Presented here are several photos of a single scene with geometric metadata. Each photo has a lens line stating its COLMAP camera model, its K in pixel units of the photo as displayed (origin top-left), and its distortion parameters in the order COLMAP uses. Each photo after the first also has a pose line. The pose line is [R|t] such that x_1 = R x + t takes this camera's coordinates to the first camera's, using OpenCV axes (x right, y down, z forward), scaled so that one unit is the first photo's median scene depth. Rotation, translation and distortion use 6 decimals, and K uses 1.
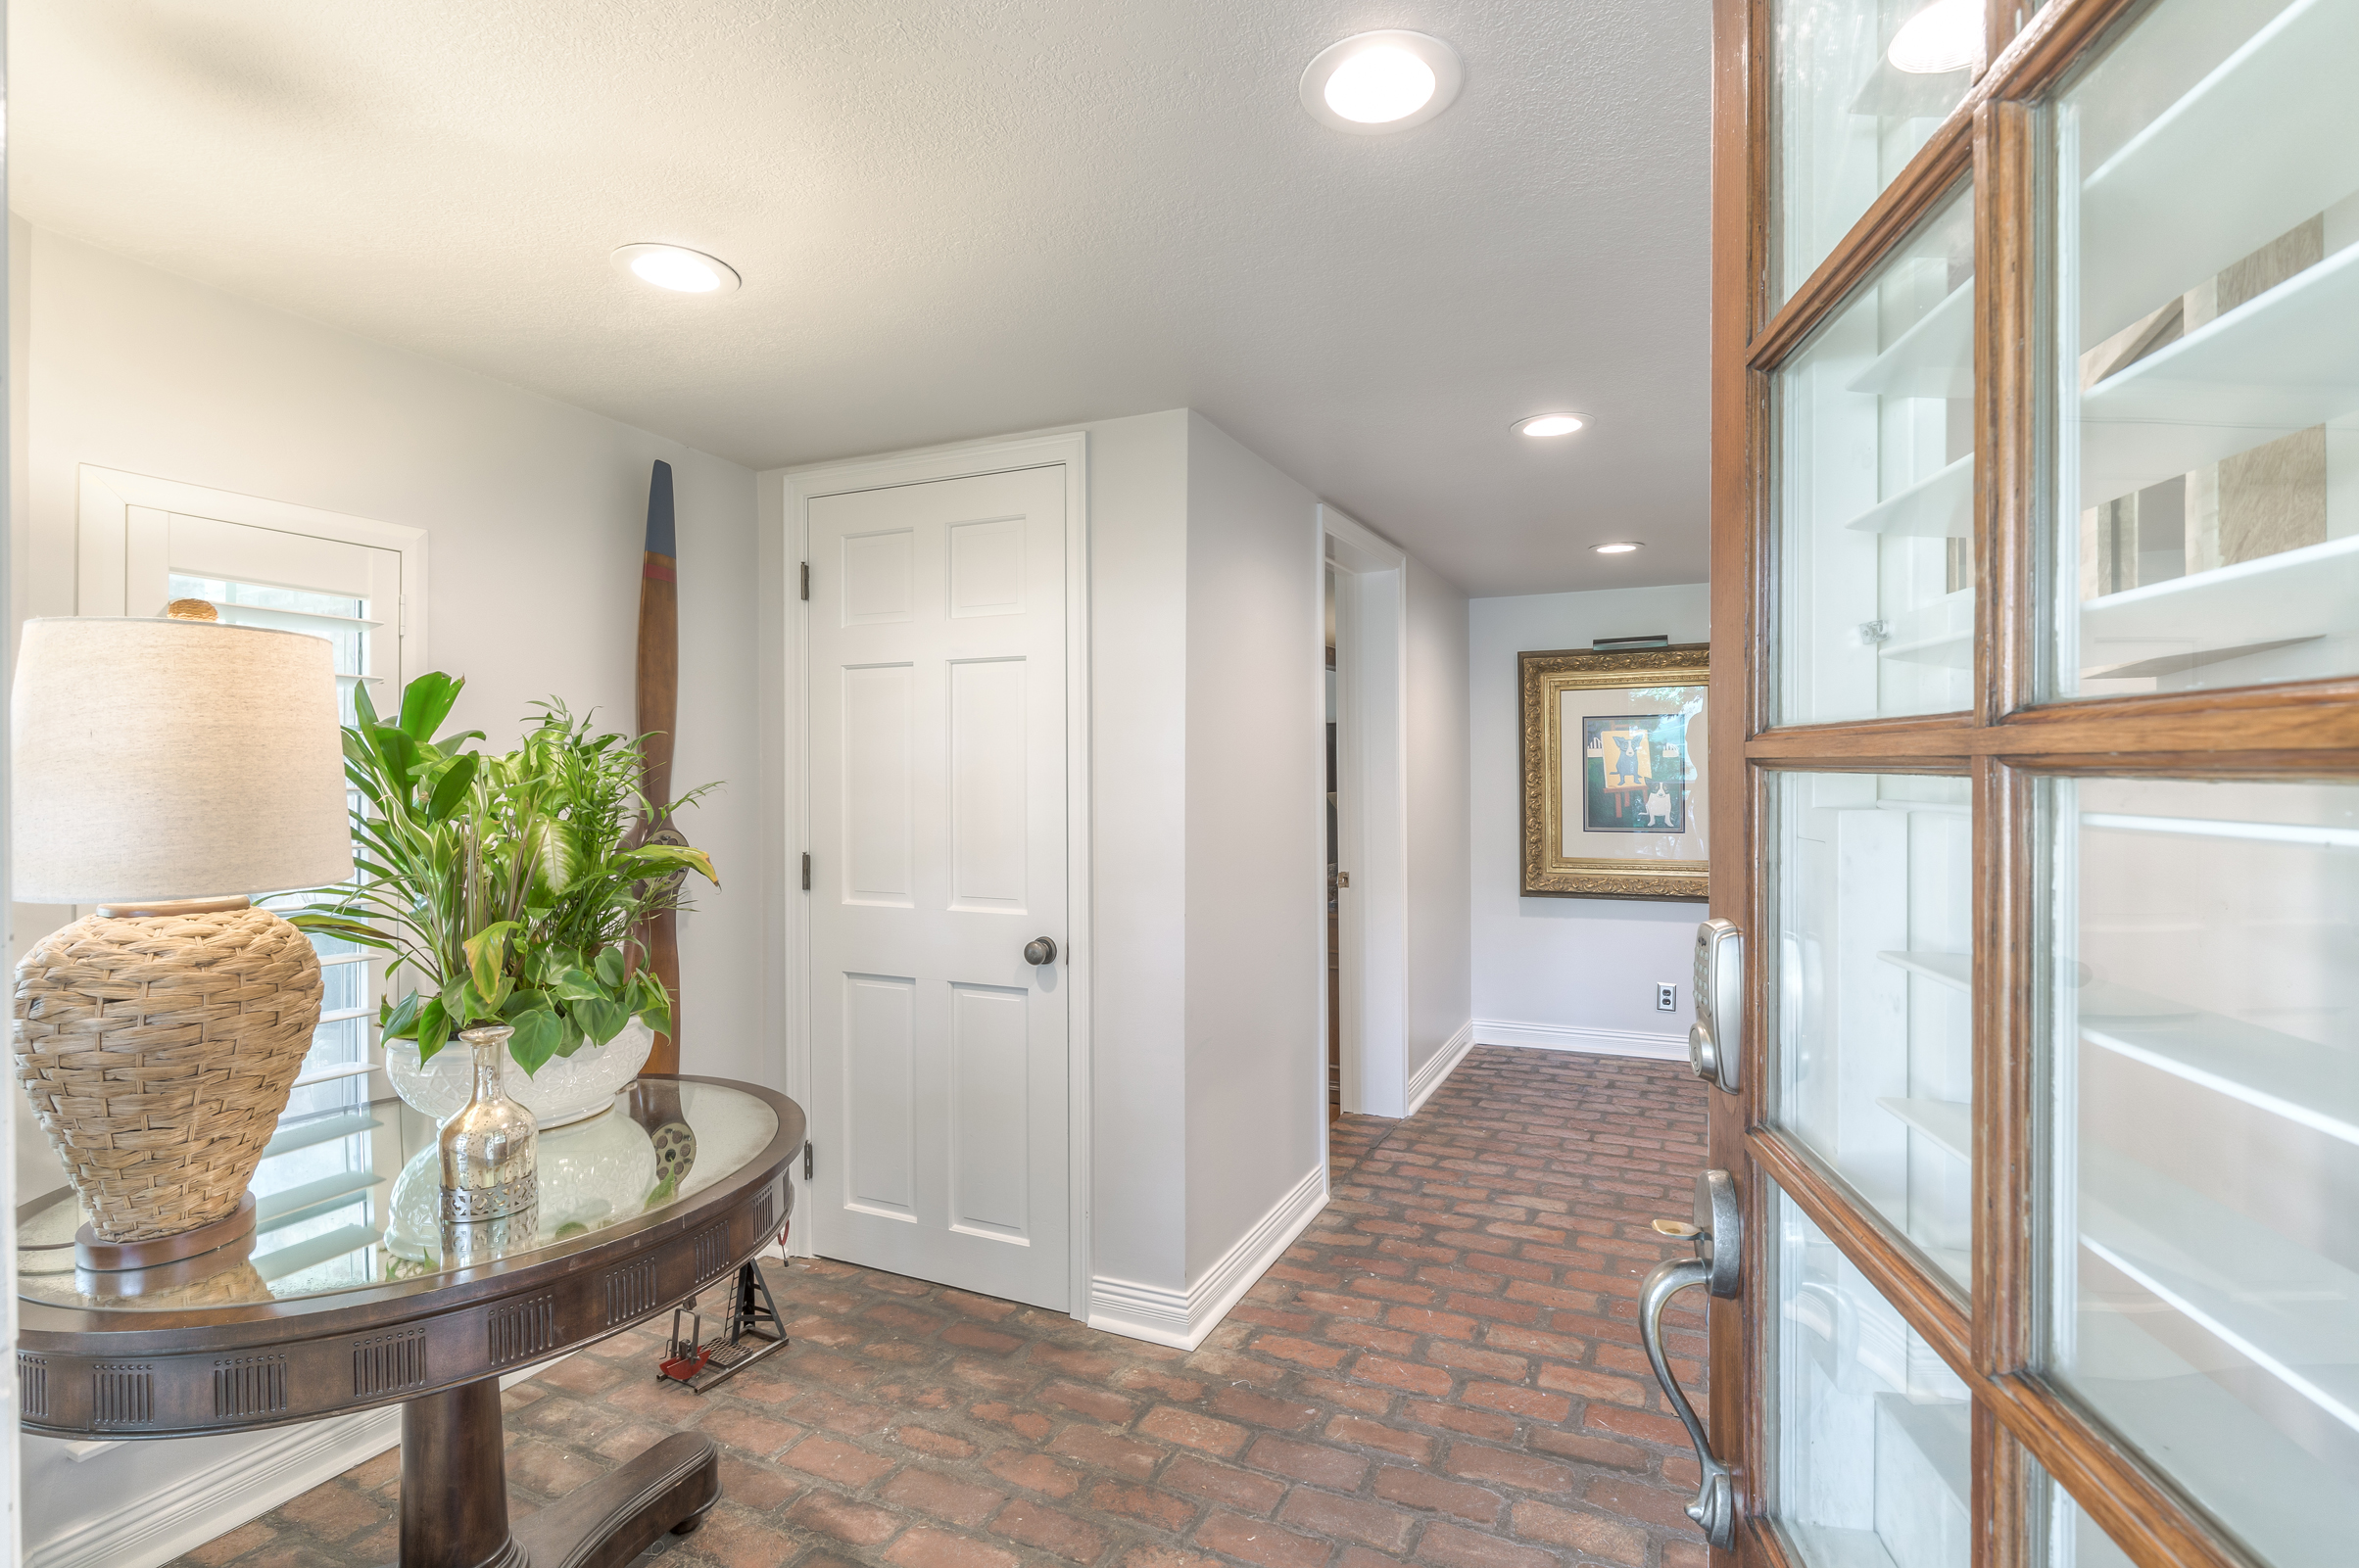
lens RADIAL K [[1106.6, 0, 1212.7], [0, 1106.6, 774.3], [0, 0, 1]] dist [-0.000870, 0.000963]
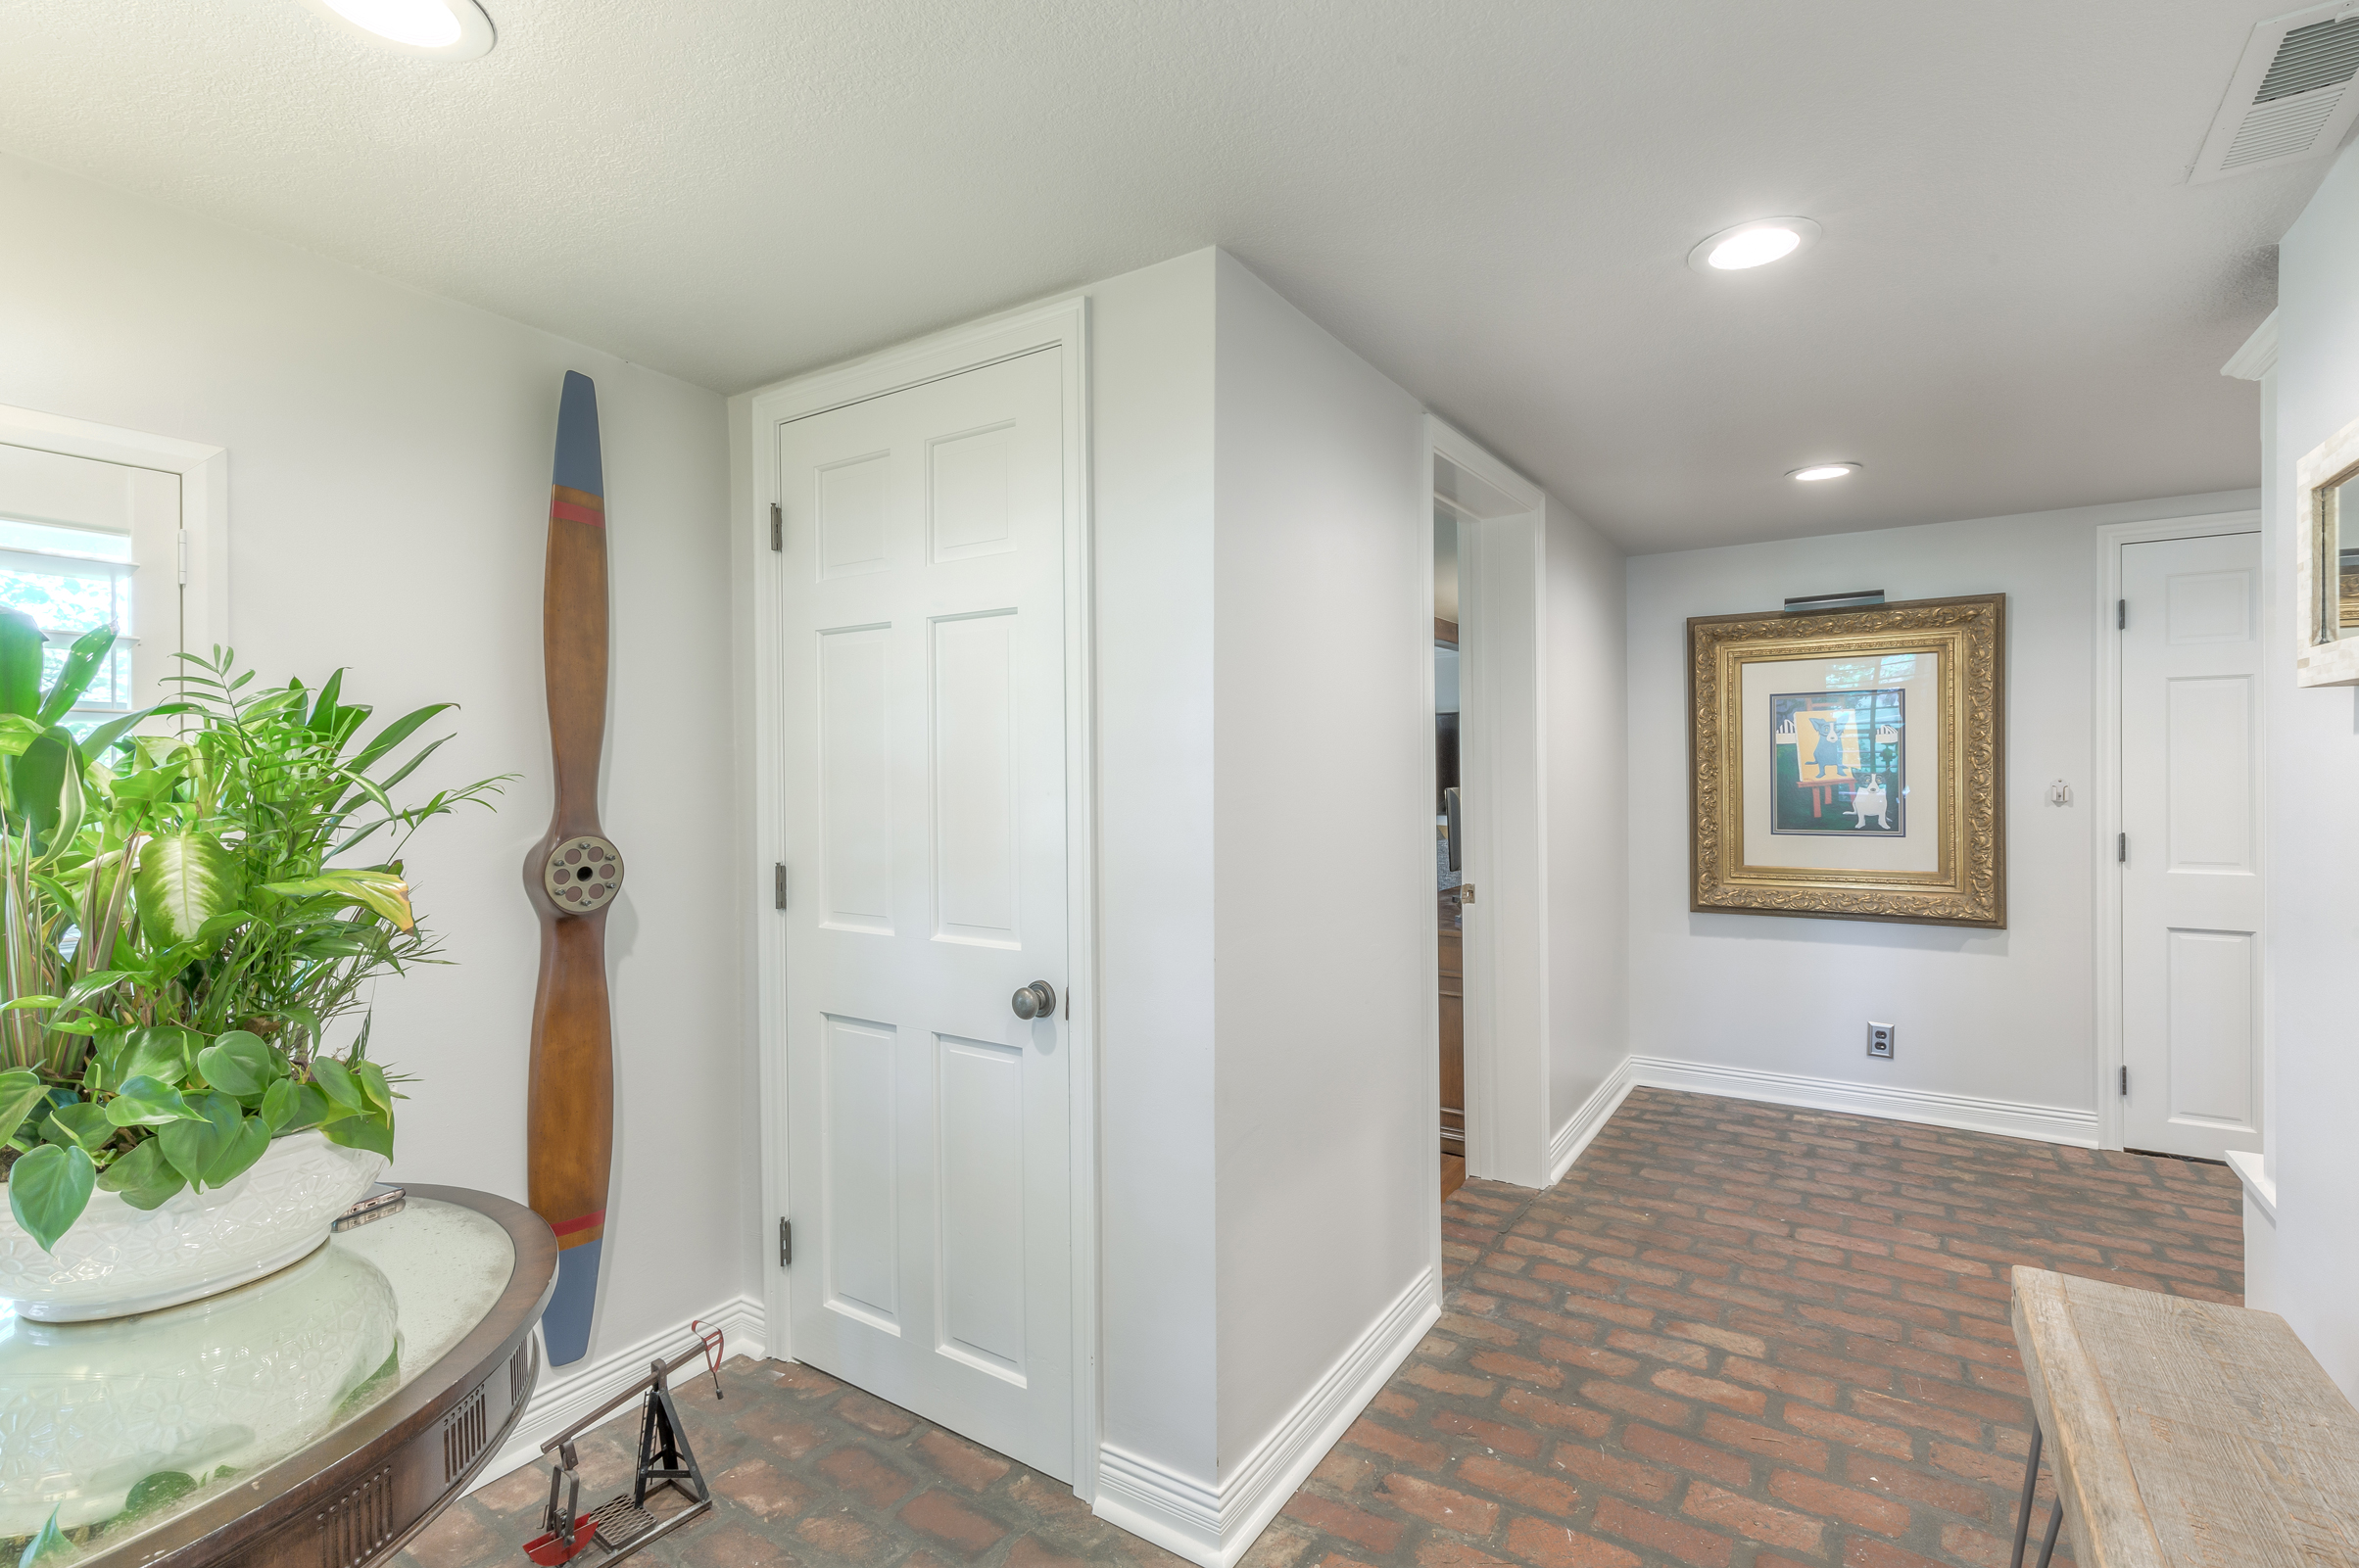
lens RADIAL K [[1029.9, 0, 1259.5], [0, 1029.9, 777.2], [0, 0, 1]] dist [0.005027, 0.000464]
pose [[0.993420, -0.002844, -0.114491, 0.065513], [0.003583, 0.999974, 0.006249, 0.004412], [0.114470, -0.006618, 0.993405, 0.281363]]
